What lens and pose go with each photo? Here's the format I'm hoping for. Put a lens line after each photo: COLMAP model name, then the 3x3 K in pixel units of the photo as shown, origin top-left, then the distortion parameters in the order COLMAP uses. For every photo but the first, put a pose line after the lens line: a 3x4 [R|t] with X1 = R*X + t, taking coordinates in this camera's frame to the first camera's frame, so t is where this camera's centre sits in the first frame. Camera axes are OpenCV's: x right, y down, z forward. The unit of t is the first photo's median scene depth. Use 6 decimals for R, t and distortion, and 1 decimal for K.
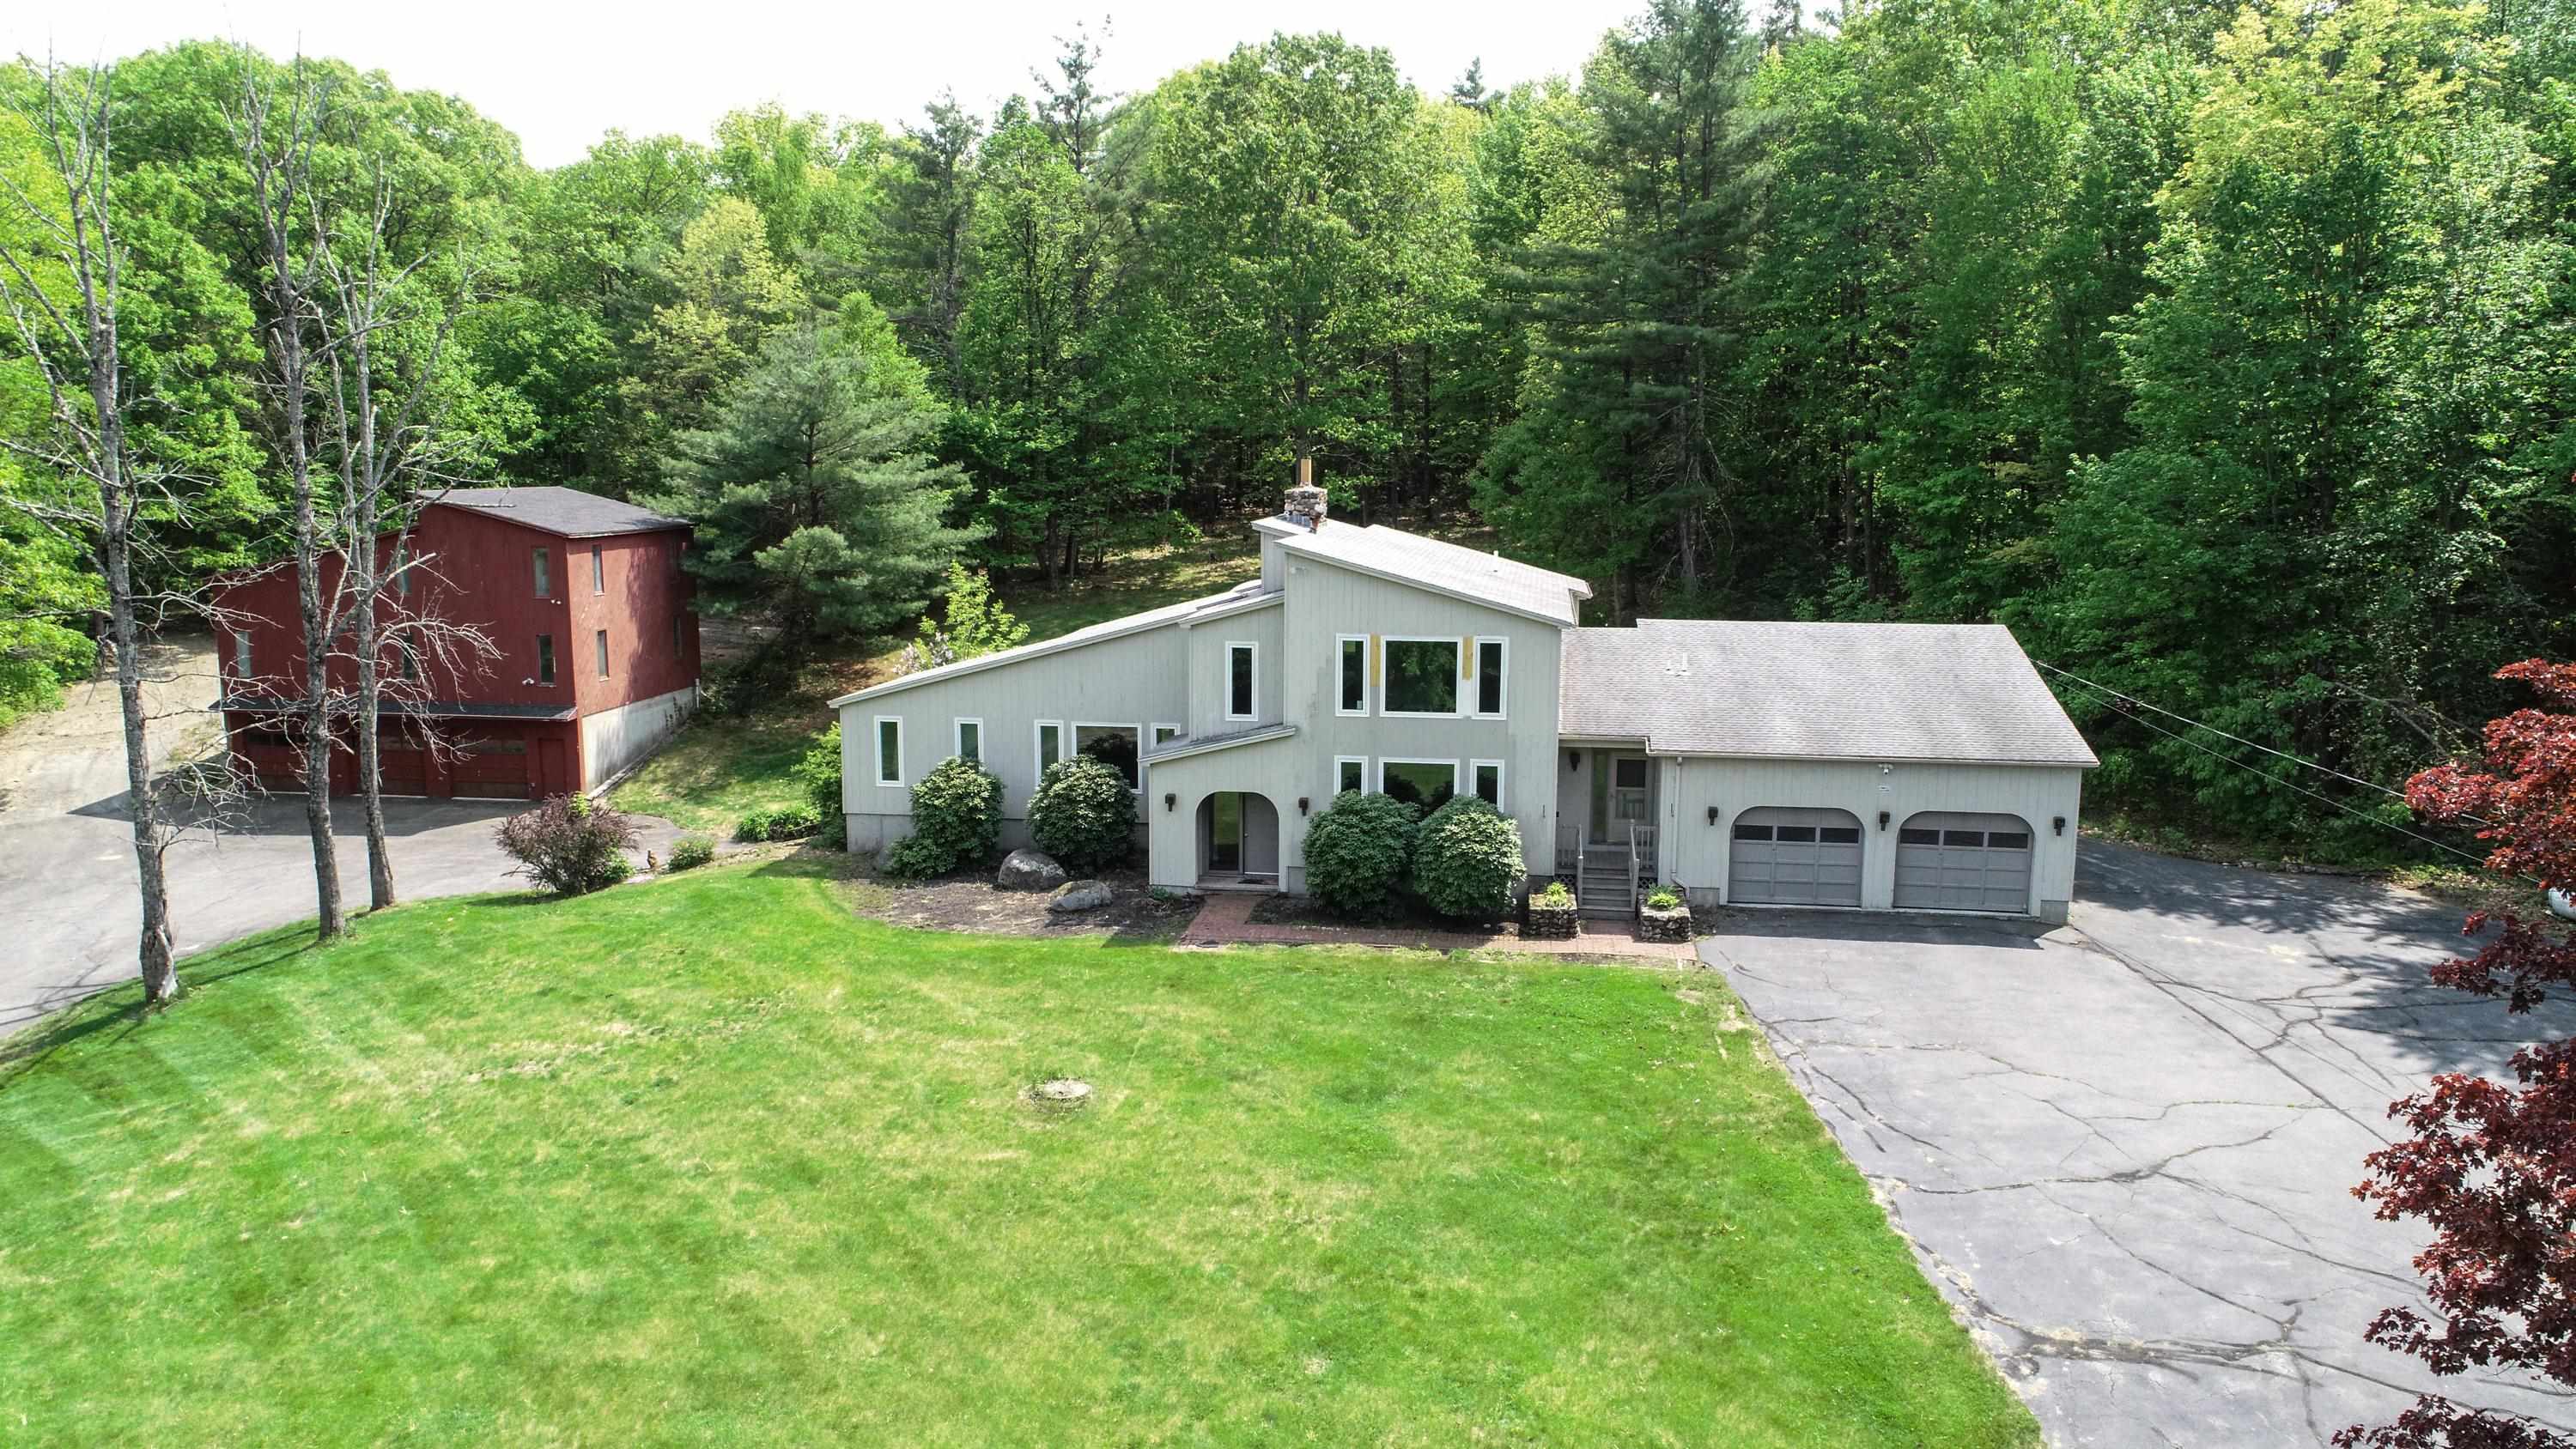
lens RADIAL K [[1848.2, 0, 1288.0], [0, 1848.2, 724.5], [0, 0, 1]] dist [-0.032384, -0.001054]
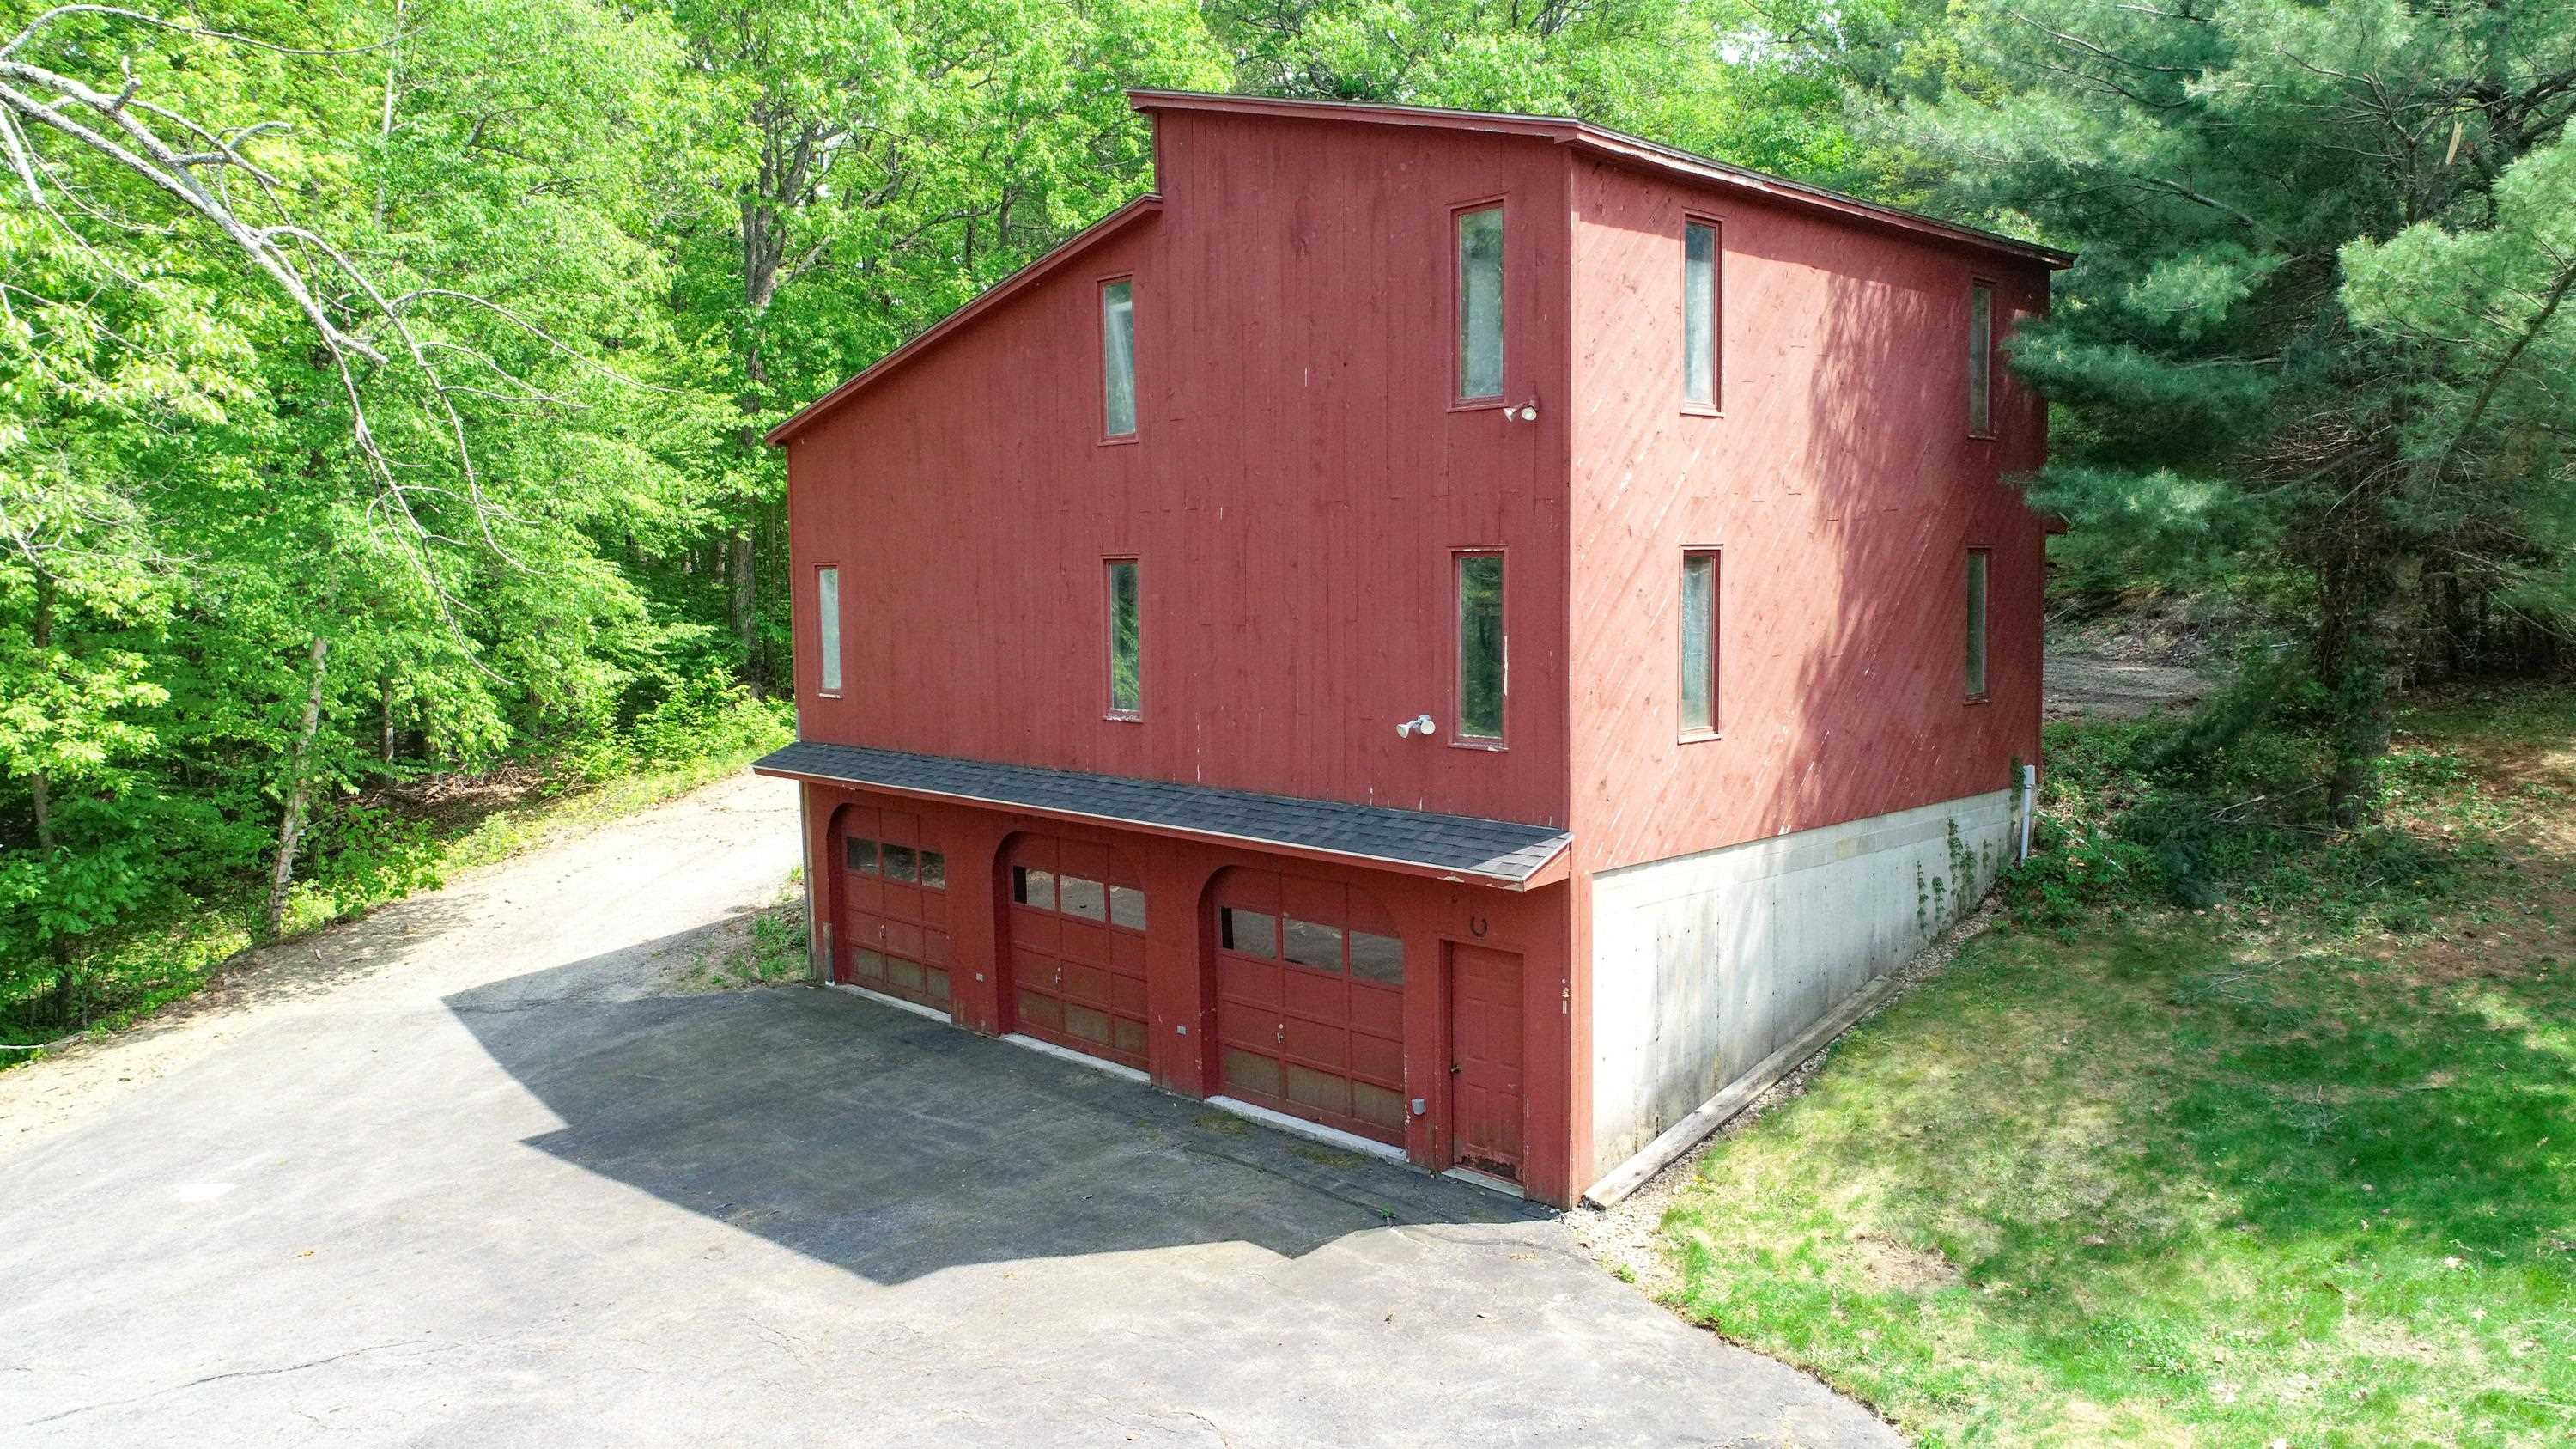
lens RADIAL K [[1848.7, 0, 1288.0], [0, 1848.7, 724.5], [0, 0, 1]] dist [-0.032384, -0.001054]
pose [[0.794033, 0.046689, -0.606079, -0.254800], [-0.082906, 0.996047, -0.031887, -0.012562], [0.602195, 0.075567, 0.794765, 0.744173]]
